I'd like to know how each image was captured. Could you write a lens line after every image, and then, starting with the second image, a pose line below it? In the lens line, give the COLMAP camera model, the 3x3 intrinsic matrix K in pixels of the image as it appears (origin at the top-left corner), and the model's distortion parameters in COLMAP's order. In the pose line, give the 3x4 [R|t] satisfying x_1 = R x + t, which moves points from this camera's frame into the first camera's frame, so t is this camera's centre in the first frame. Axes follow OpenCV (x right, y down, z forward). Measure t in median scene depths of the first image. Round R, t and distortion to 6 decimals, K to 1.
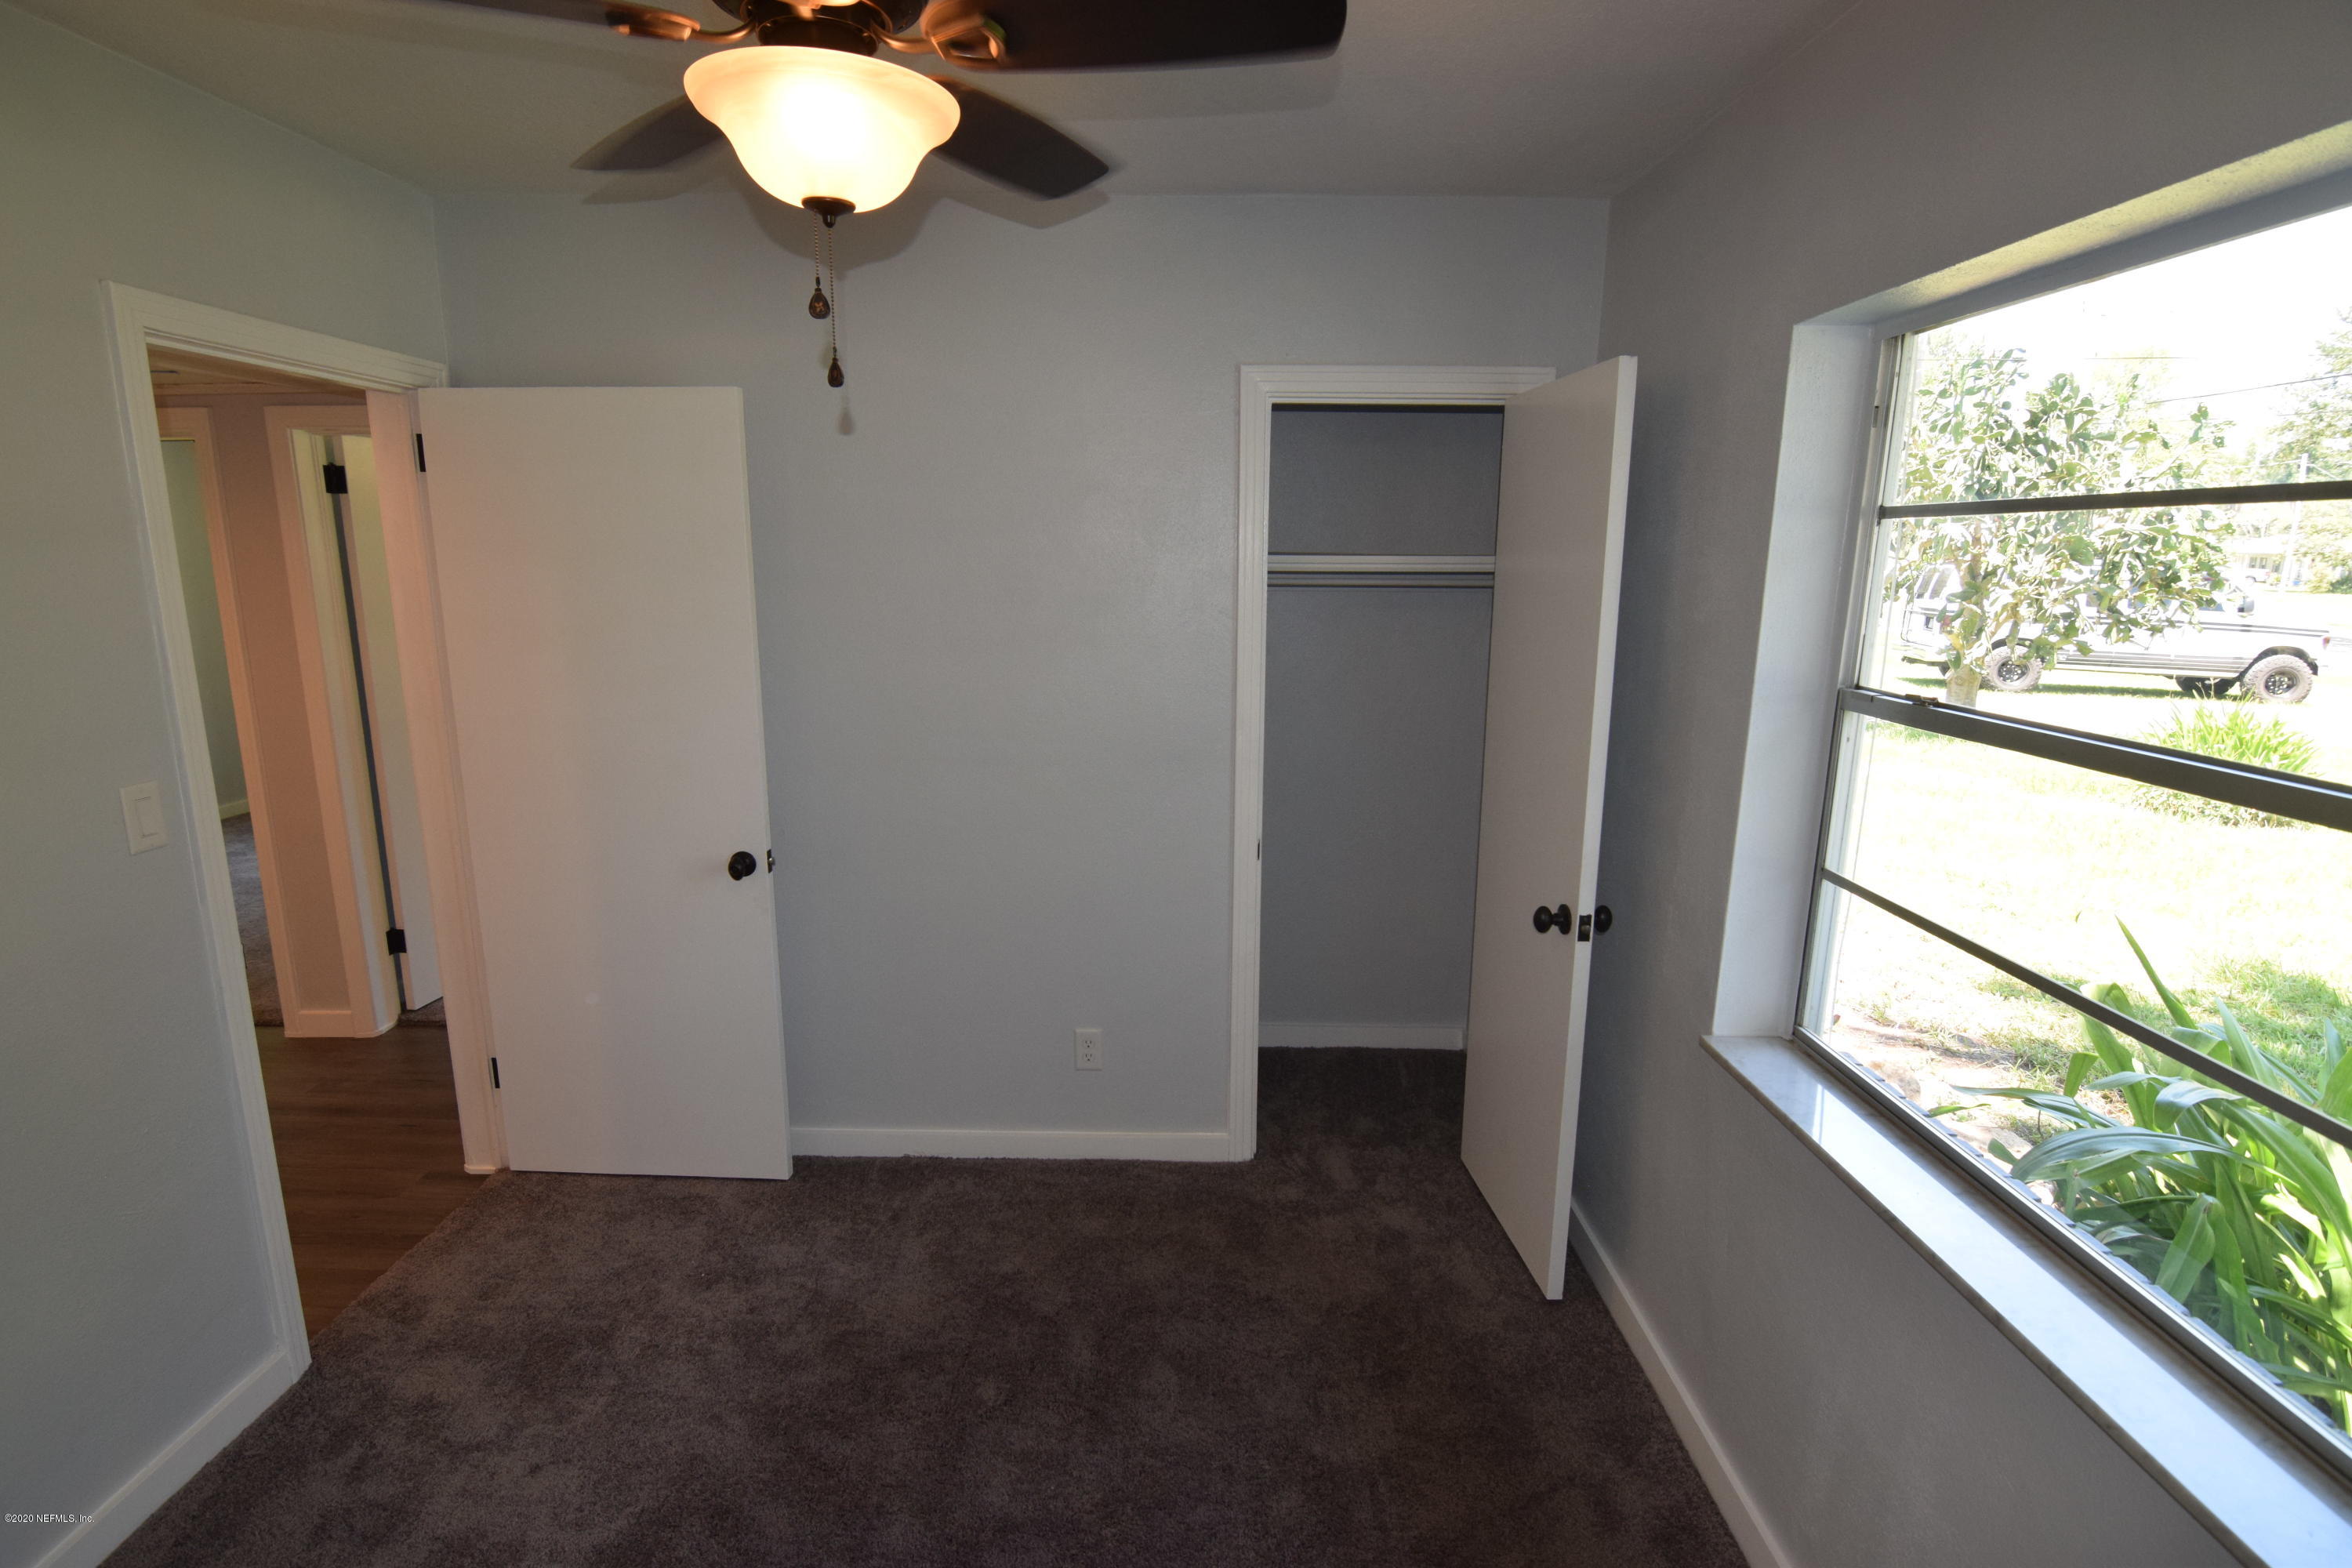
lens RADIAL K [[1142.2, 0, 1175.3], [0, 1142.2, 789.3], [0, 0, 1]] dist [-0.012634, -0.005765]
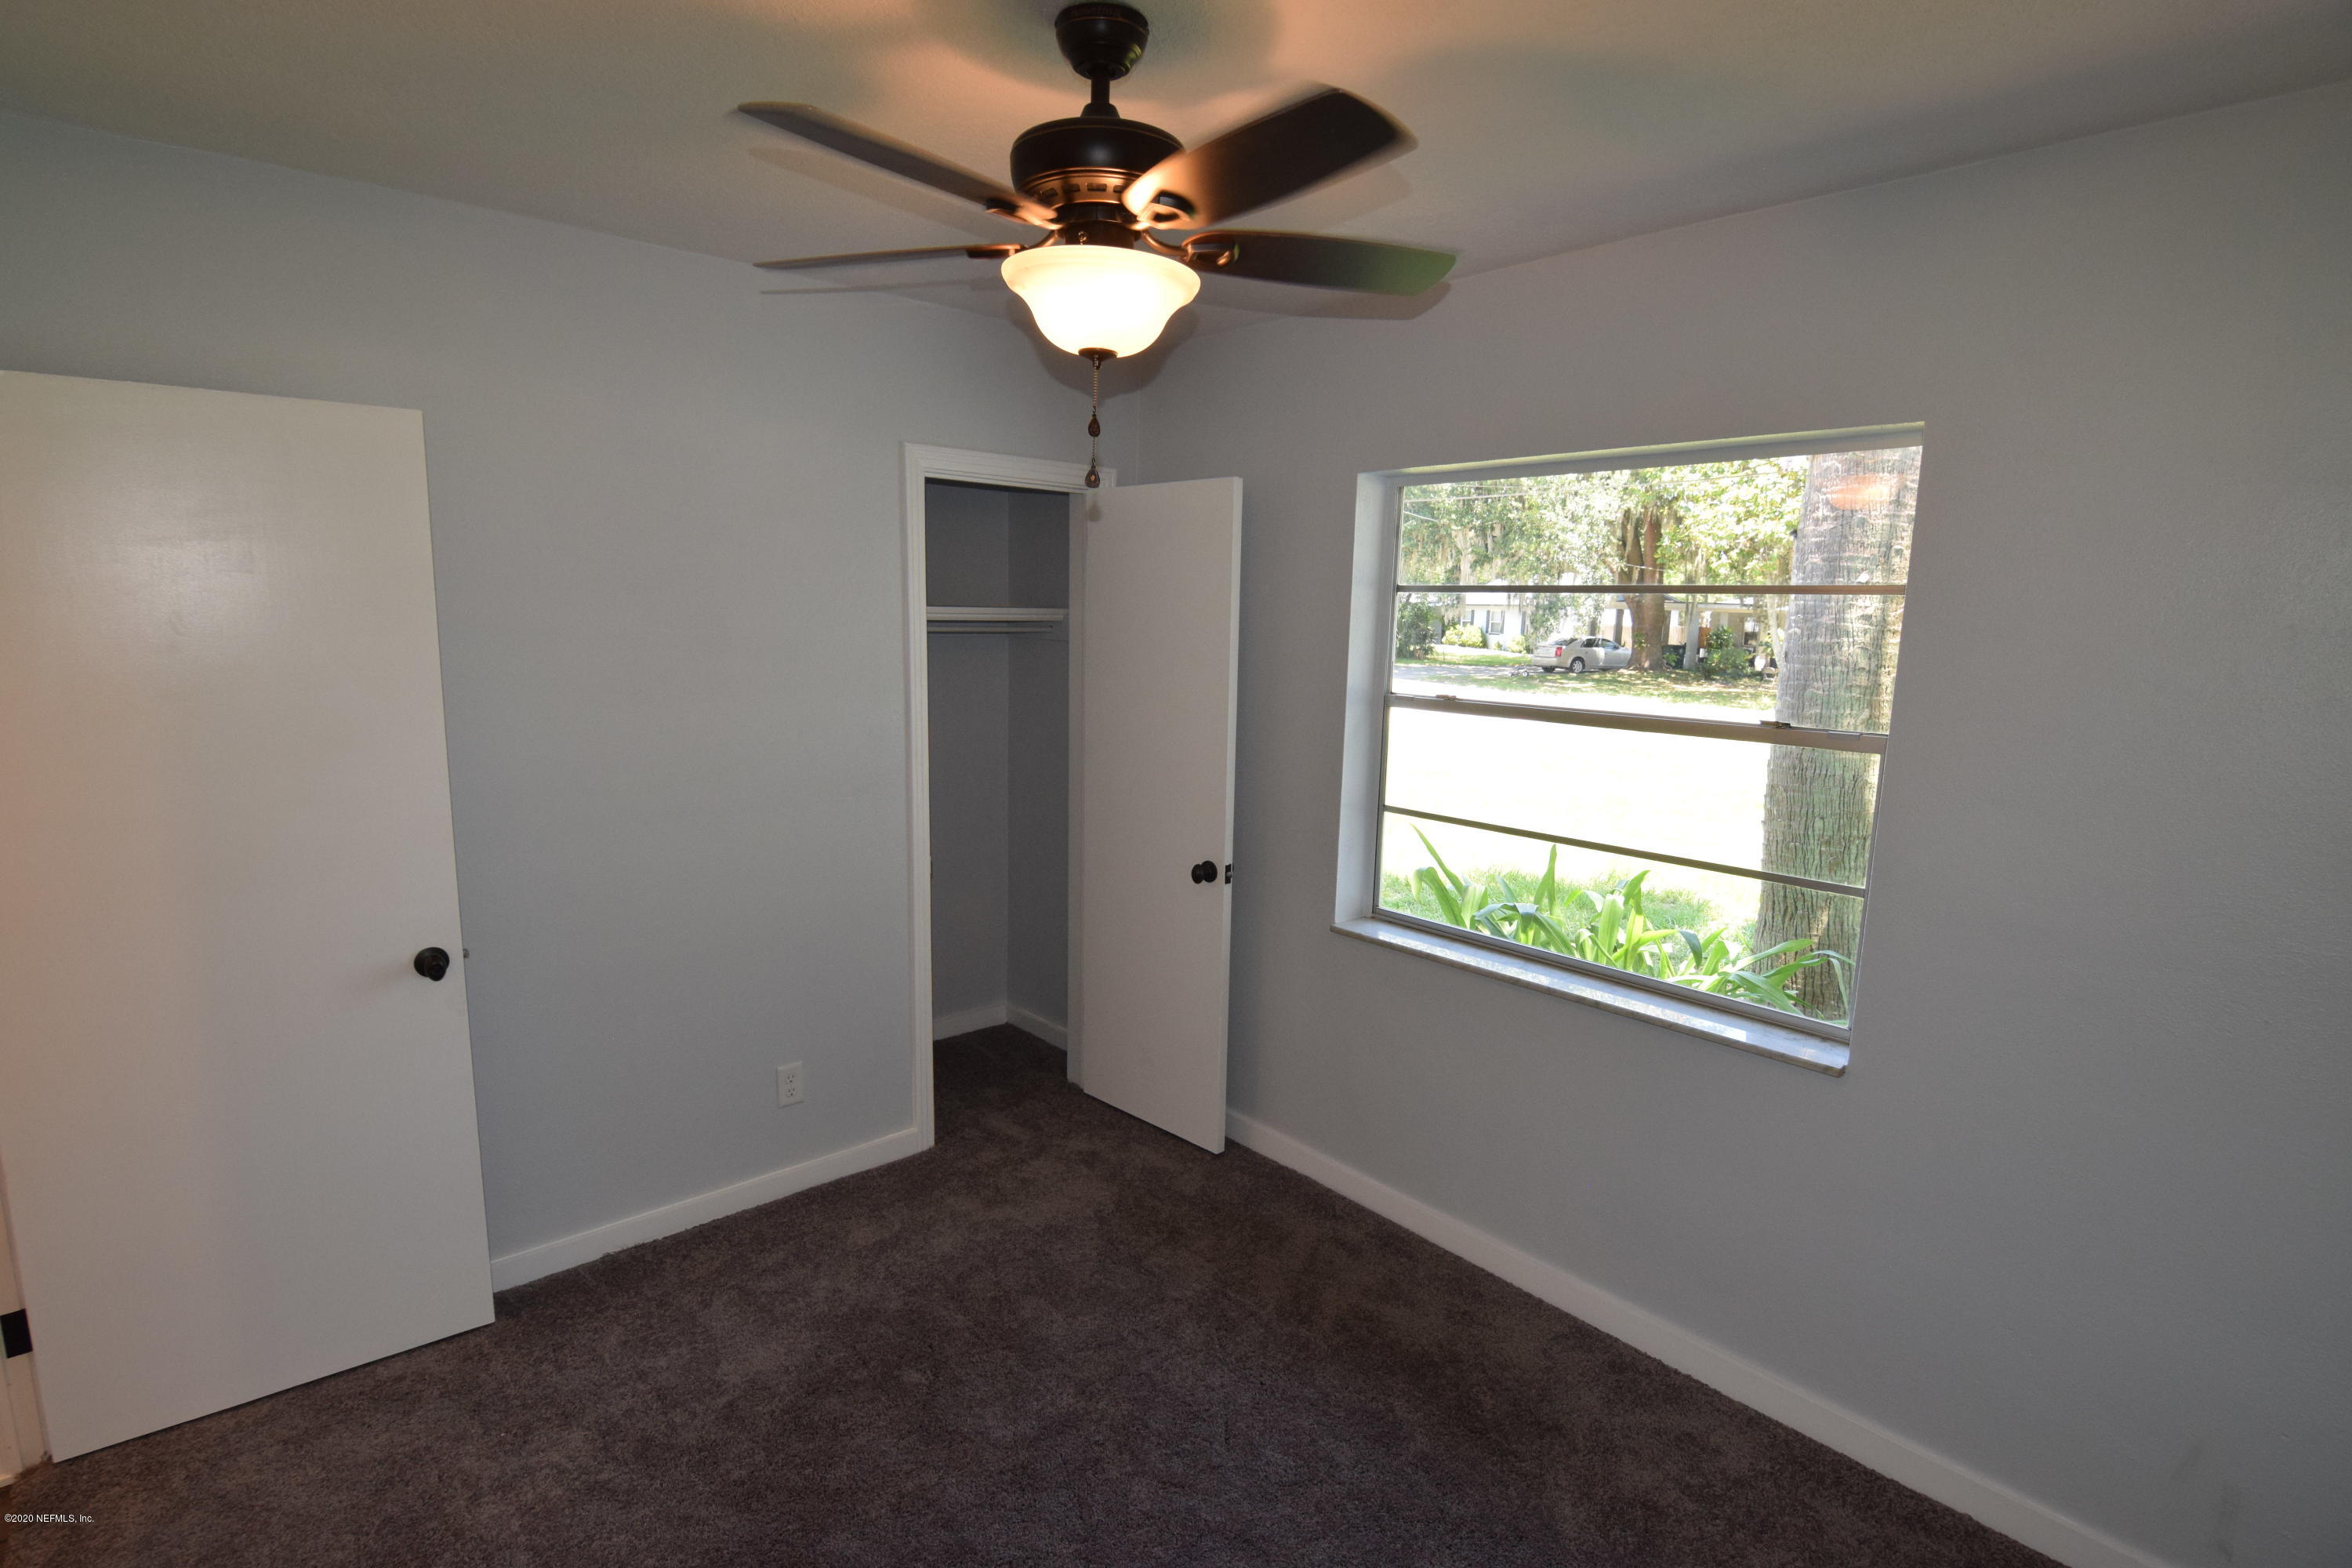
lens RADIAL K [[1142.2, 0, 1165.0], [0, 1142.2, 782.2], [0, 0, 1]] dist [-0.012634, -0.005765]
pose [[0.738357, -0.092335, 0.668060, -0.538931], [0.120512, 0.992704, 0.004011, -0.004803], [-0.663556, 0.077548, 0.744097, -0.004782]]
